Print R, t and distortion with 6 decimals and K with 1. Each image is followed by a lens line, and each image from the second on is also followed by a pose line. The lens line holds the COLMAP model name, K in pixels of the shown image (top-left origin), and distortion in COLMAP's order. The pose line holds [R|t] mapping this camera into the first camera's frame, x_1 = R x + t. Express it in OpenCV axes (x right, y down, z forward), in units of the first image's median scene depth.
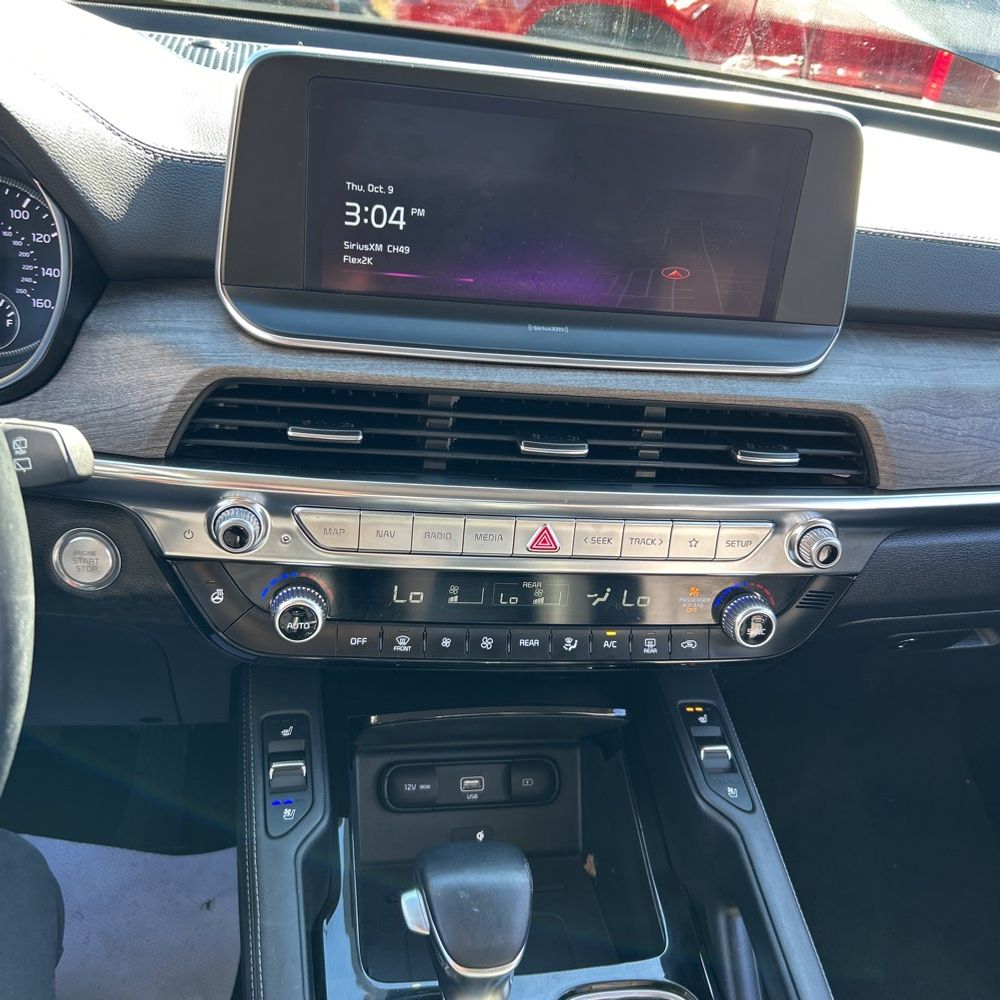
lens RADIAL K [[991.3, 0, 500.0], [0, 991.3, 500.0], [0, 0, 1]] dist [0.082725, -0.000113]
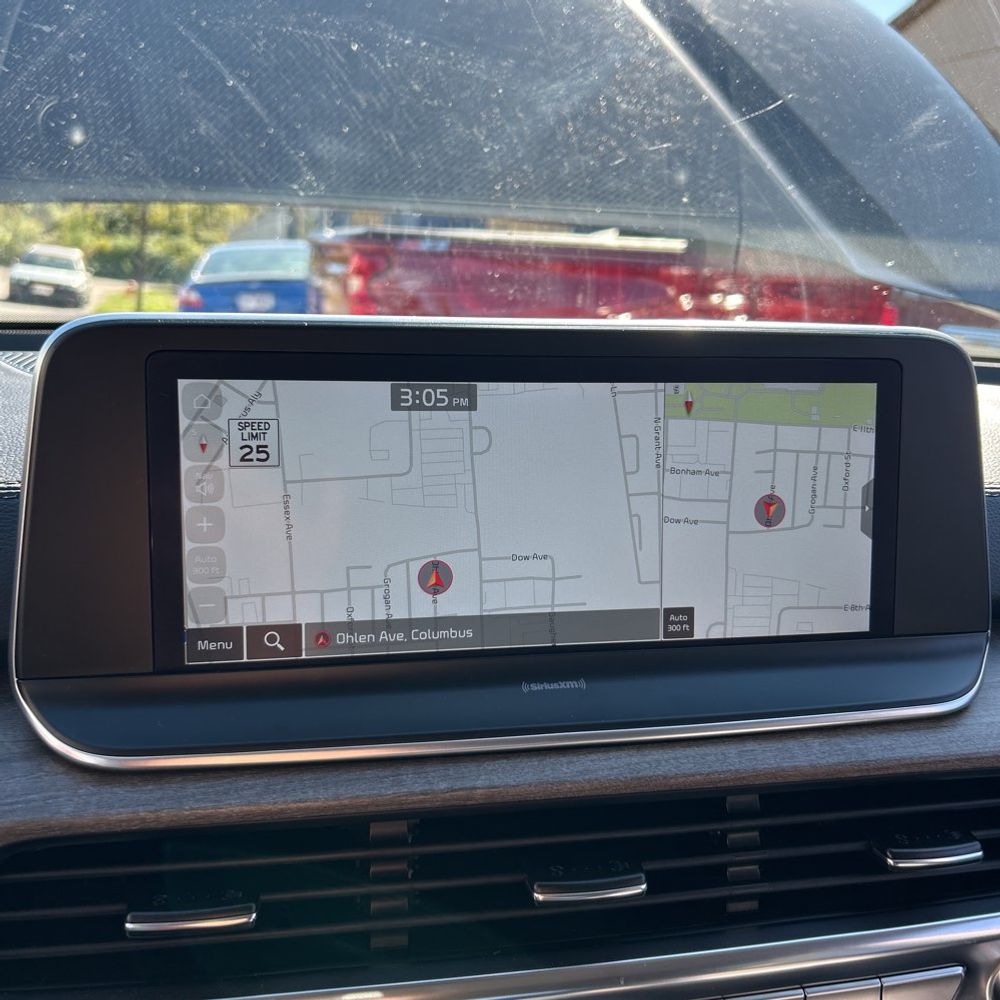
lens RADIAL K [[991.3, 0, 500.0], [0, 991.3, 500.0], [0, 0, 1]] dist [0.082725, -0.000113]
pose [[0.994263, -0.103071, 0.028587, 0.008678], [0.106921, 0.950359, -0.292209, -0.102706], [0.002950, 0.293589, 0.955927, 0.359391]]
